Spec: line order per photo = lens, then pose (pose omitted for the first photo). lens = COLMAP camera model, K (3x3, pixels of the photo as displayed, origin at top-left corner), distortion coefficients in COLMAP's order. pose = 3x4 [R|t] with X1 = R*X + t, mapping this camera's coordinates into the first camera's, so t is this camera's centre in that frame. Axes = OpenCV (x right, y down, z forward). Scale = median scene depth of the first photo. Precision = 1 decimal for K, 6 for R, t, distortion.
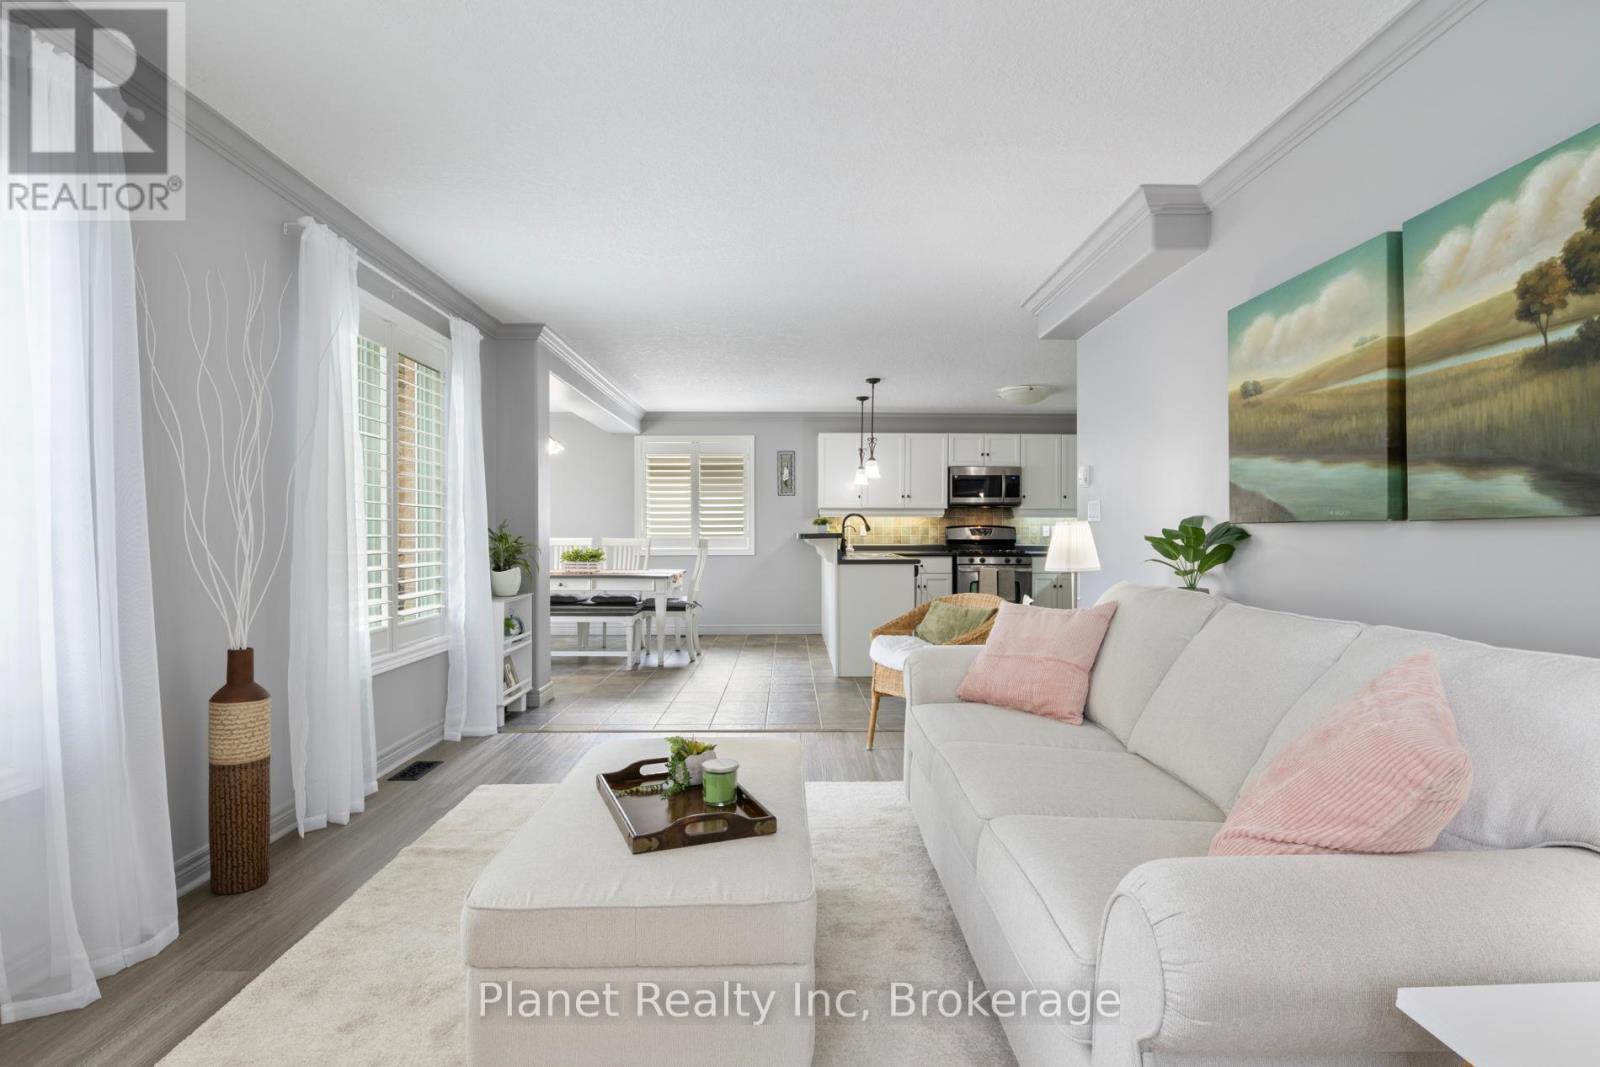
lens RADIAL K [[789.6, 0, 800.0], [0, 789.6, 533.5], [0, 0, 1]] dist [-0.002192, -0.000609]
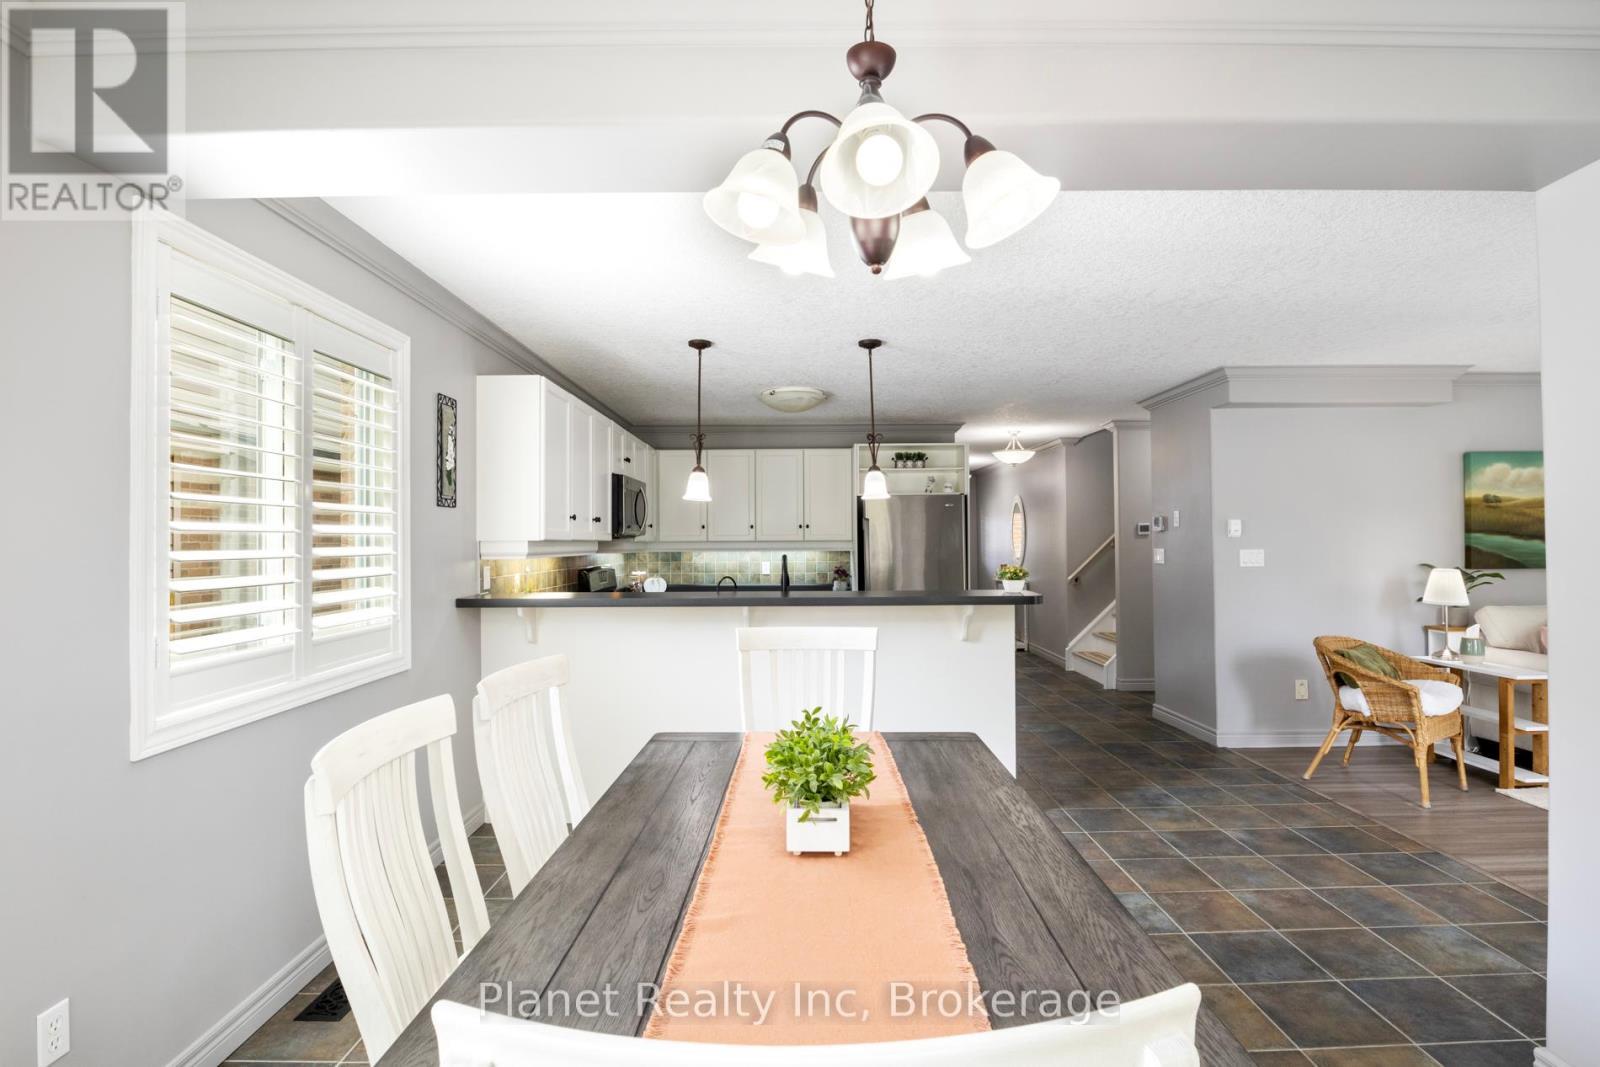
lens RADIAL K [[789.6, 0, 800.0], [0, 789.6, 533.5], [0, 0, 1]] dist [-0.002192, -0.000609]
pose [[0.008261, 0.003918, 0.999958, -1.381171], [0.006630, 0.999970, -0.003973, -0.102785], [-0.999944, 0.006663, 0.008234, 2.701356]]
